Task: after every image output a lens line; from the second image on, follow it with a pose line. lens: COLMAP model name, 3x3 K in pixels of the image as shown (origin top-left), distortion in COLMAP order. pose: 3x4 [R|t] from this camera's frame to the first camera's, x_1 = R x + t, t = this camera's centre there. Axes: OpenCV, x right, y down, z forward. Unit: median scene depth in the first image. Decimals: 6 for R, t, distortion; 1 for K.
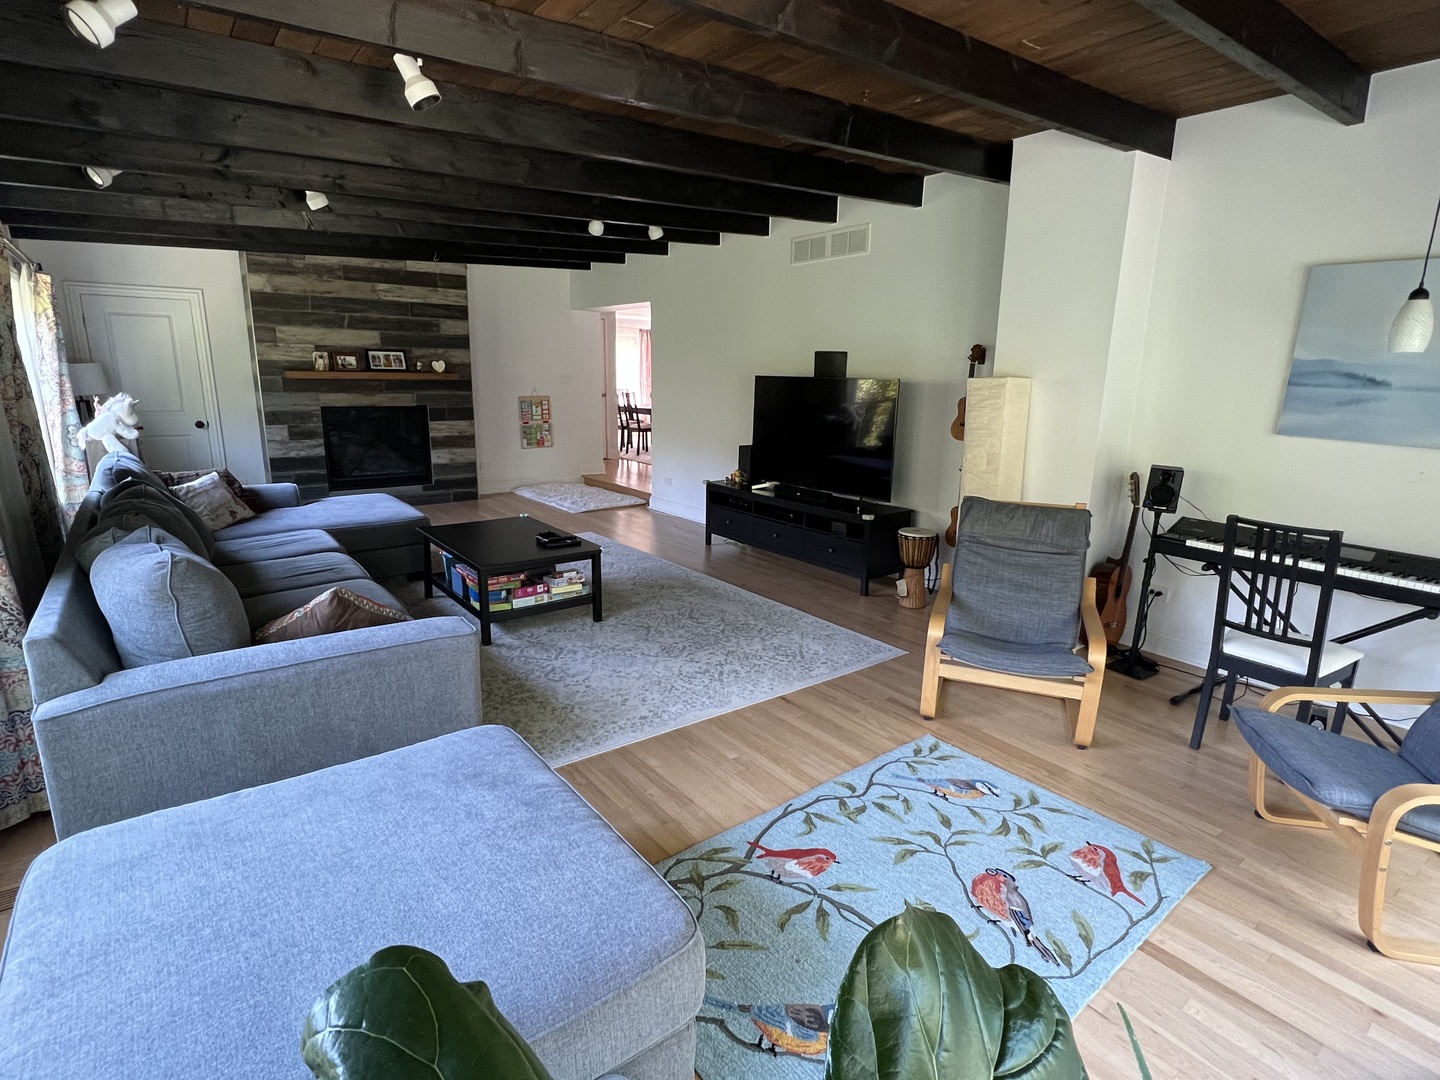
lens RADIAL K [[735.8, 0, 720.0], [0, 735.8, 540.0], [0, 0, 1]] dist [0.002890, 0.000736]
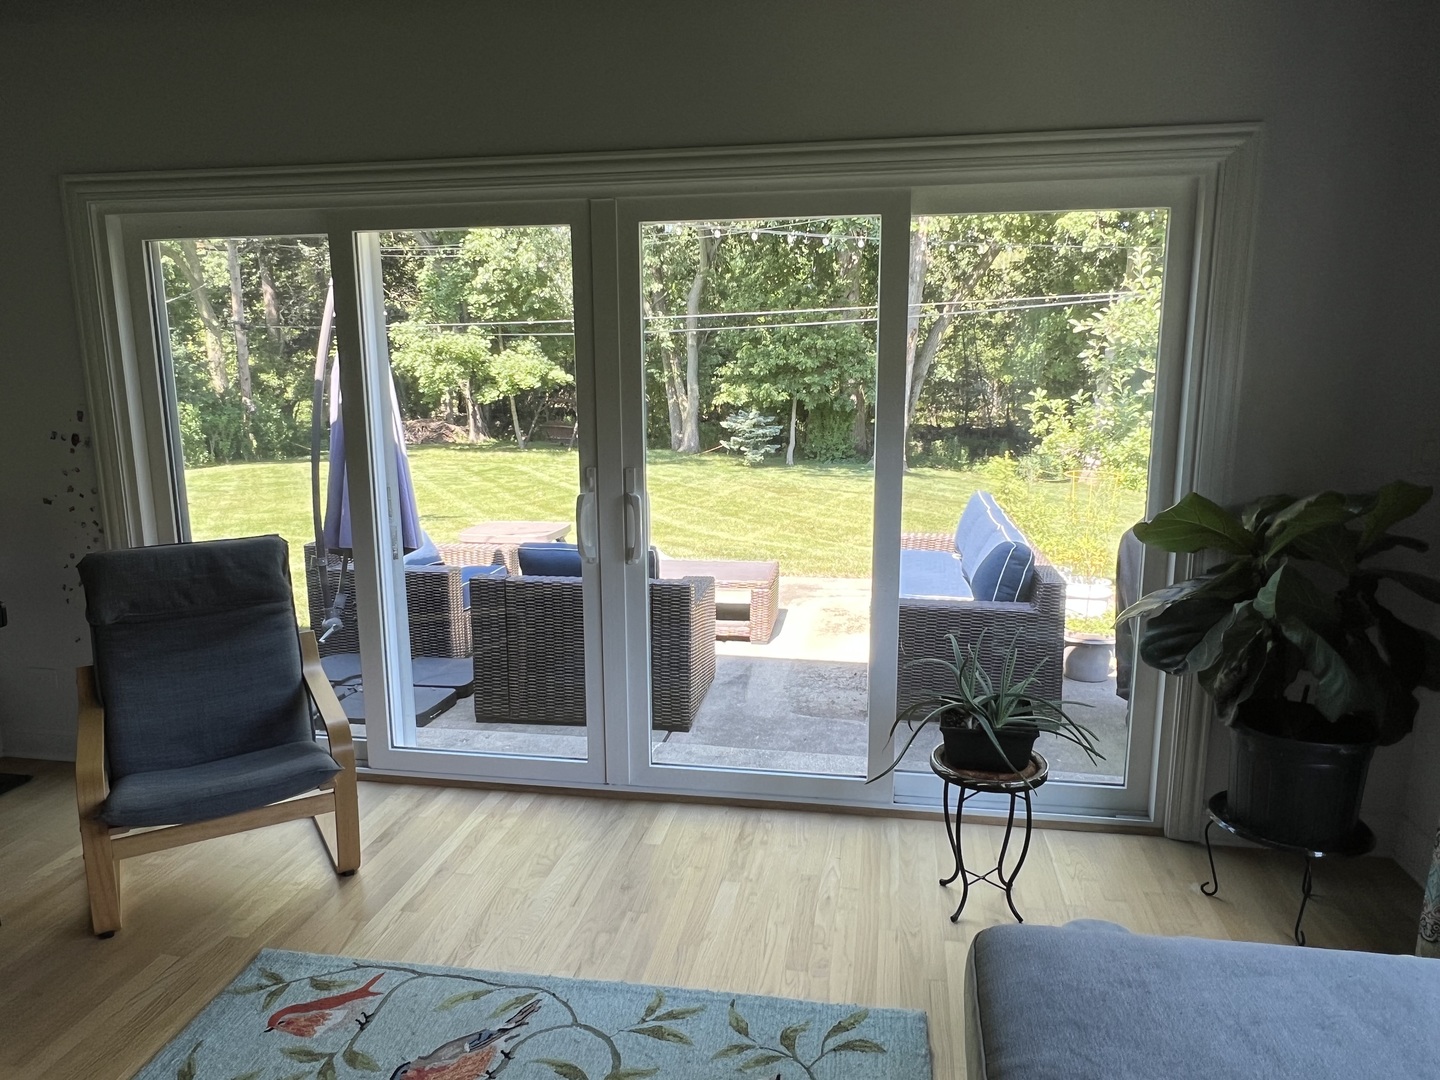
lens RADIAL K [[972.1, 0, 720.0], [0, 972.1, 540.0], [0, 0, 1]] dist [-0.007541, -0.001323]
pose [[-0.677636, -0.153994, 0.719093, -0.352751], [0.159626, 0.923716, 0.348237, -0.251596], [-0.717864, 0.350764, -0.601362, 0.999930]]
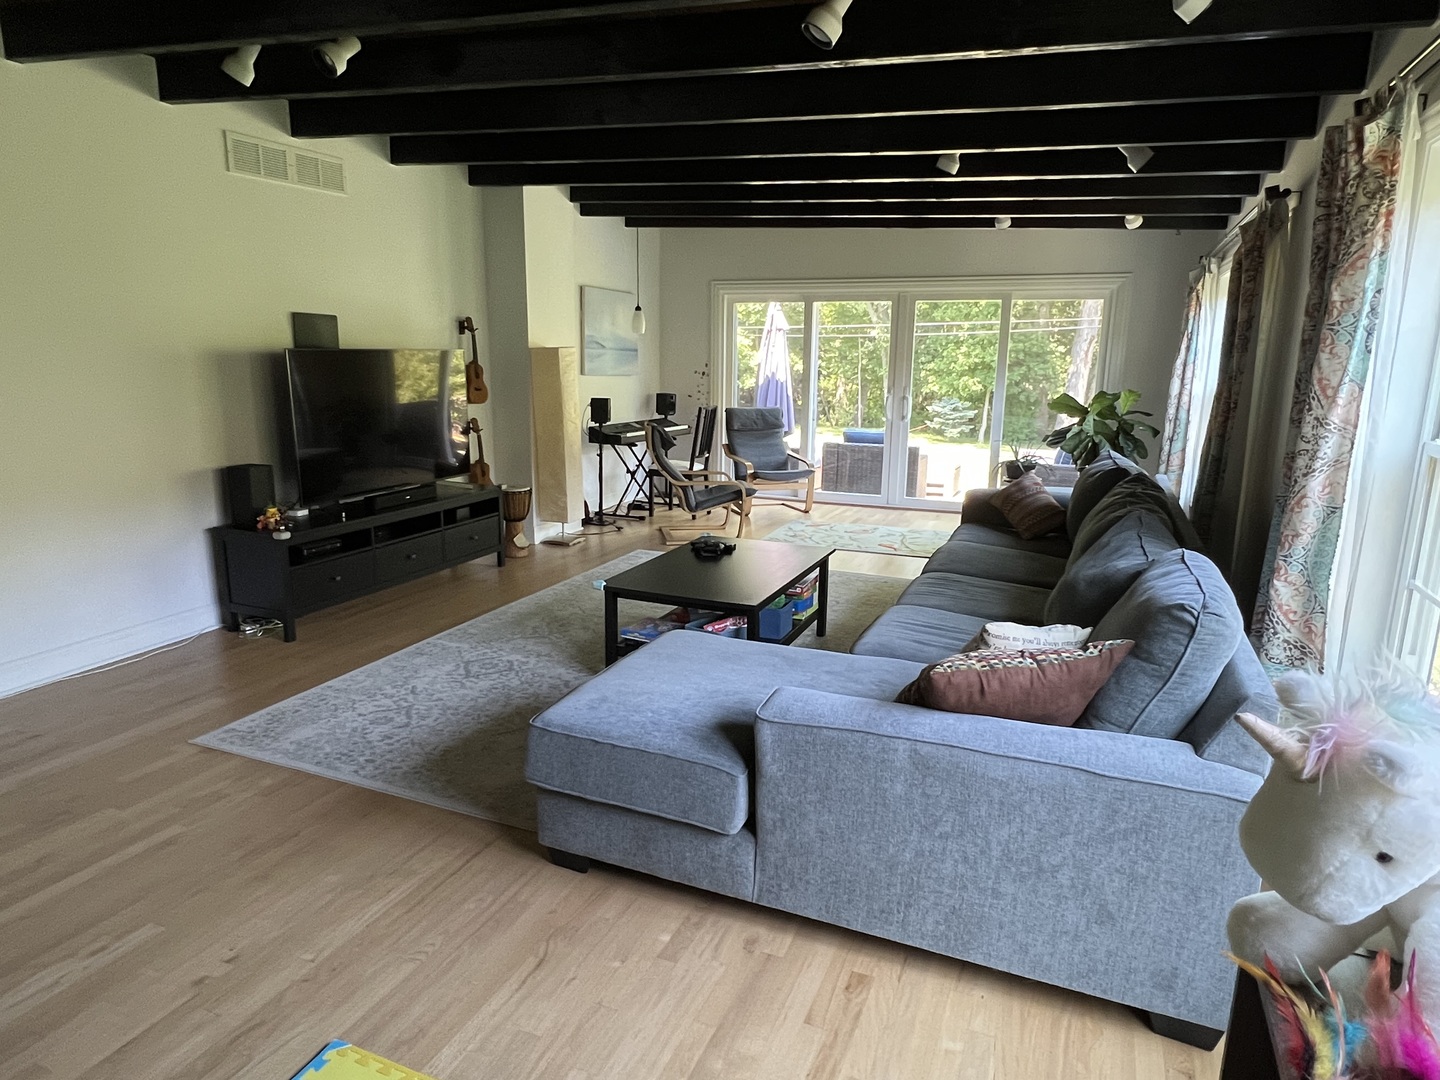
lens RADIAL K [[897.3, 0, 720.0], [0, 897.3, 540.0], [0, 0, 1]] dist [-0.006872, -0.001836]
pose [[-0.500339, -0.202579, 0.841797, -1.898258], [0.174598, 0.928664, 0.327260, -0.594897], [-0.848043, 0.310717, -0.429277, 2.467810]]
